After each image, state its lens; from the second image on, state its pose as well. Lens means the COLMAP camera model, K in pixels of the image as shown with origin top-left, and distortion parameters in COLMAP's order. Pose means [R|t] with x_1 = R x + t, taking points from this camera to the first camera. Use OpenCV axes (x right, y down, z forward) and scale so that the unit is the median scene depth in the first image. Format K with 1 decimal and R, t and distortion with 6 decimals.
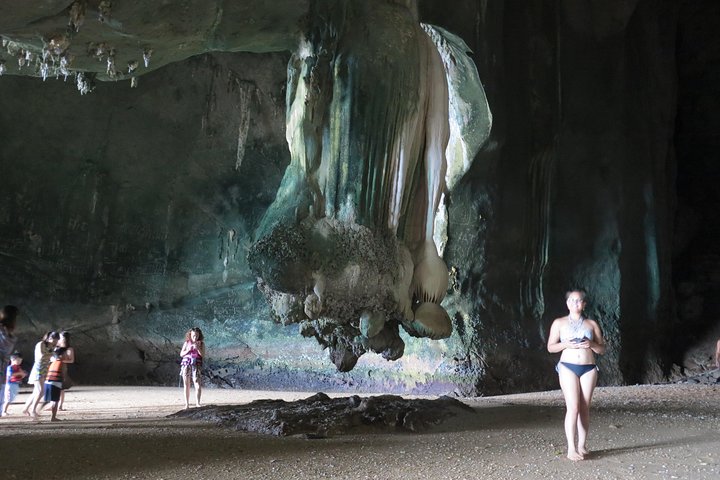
lens RADIAL K [[566.8, 0, 360.0], [0, 566.8, 240.0], [0, 0, 1]] dist [-0.045204, 0.005681]
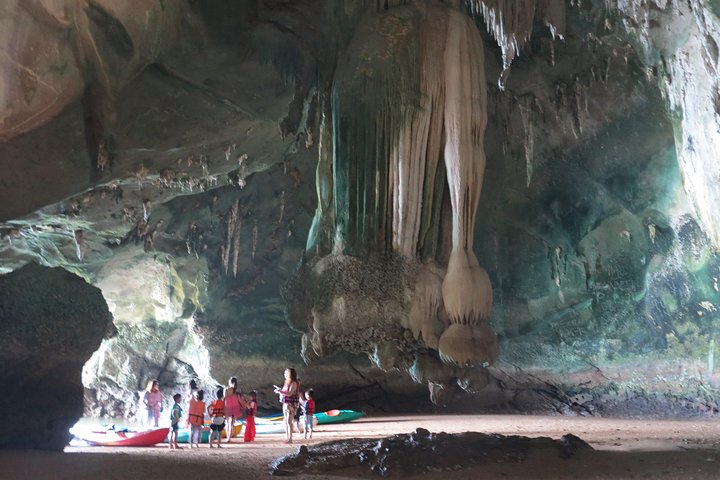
lens RADIAL K [[566.8, 0, 360.0], [0, 566.8, 240.0], [0, 0, 1]] dist [-0.045204, 0.005681]
pose [[0.690591, -0.208097, -0.692662, 0.205752], [0.179856, 0.977040, -0.114214, 0.018786], [0.700526, -0.045705, 0.712162, 0.097440]]
